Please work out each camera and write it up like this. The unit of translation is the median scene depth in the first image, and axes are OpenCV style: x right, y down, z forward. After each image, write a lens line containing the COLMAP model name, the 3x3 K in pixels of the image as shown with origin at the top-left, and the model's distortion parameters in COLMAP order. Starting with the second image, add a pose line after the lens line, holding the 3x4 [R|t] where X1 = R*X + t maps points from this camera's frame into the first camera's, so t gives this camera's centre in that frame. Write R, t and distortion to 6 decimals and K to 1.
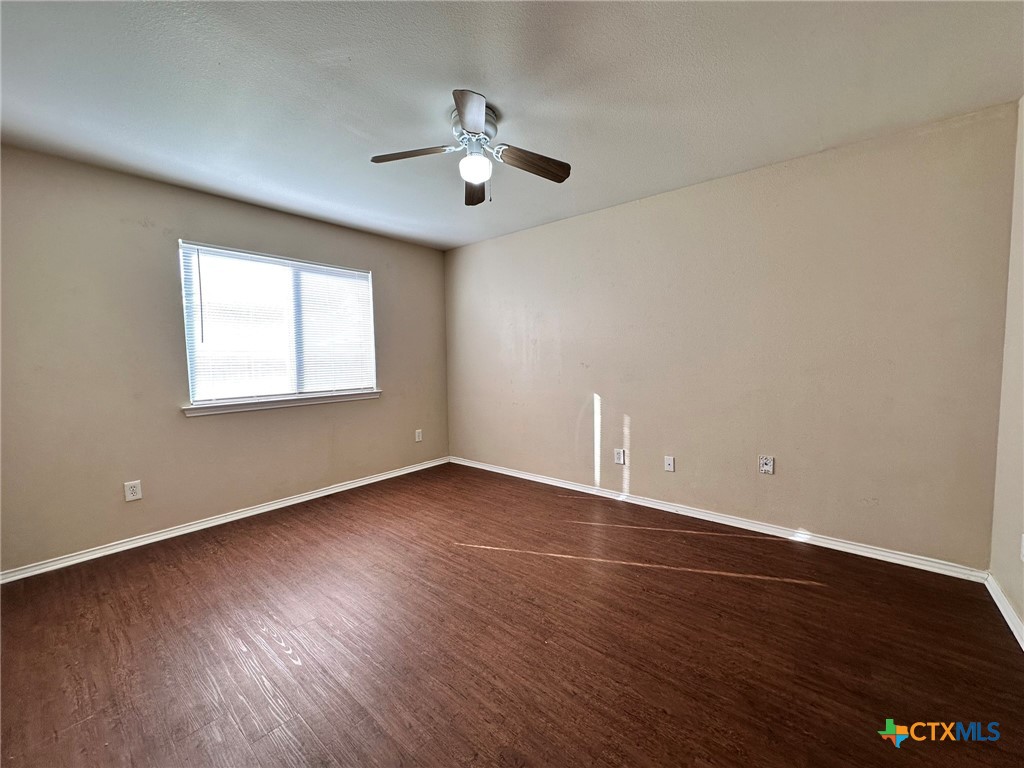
lens RADIAL K [[410.0, 0, 509.5], [0, 410.0, 383.7], [0, 0, 1]] dist [0.000553, 0.000345]
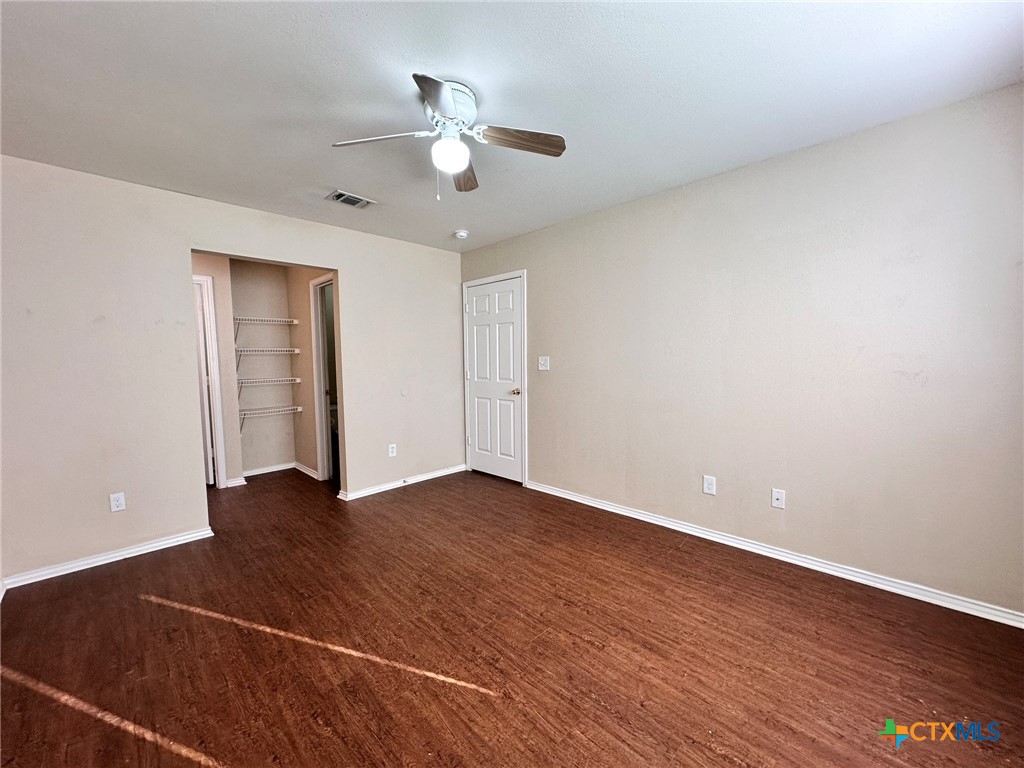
lens RADIAL K [[410.0, 0, 509.5], [0, 410.0, 383.7], [0, 0, 1]] dist [0.000553, 0.000345]
pose [[-0.995876, 0.024671, 0.087304, -0.239839], [0.035329, 0.991812, 0.122721, -0.122290], [-0.083562, 0.125299, -0.988594, 1.683225]]
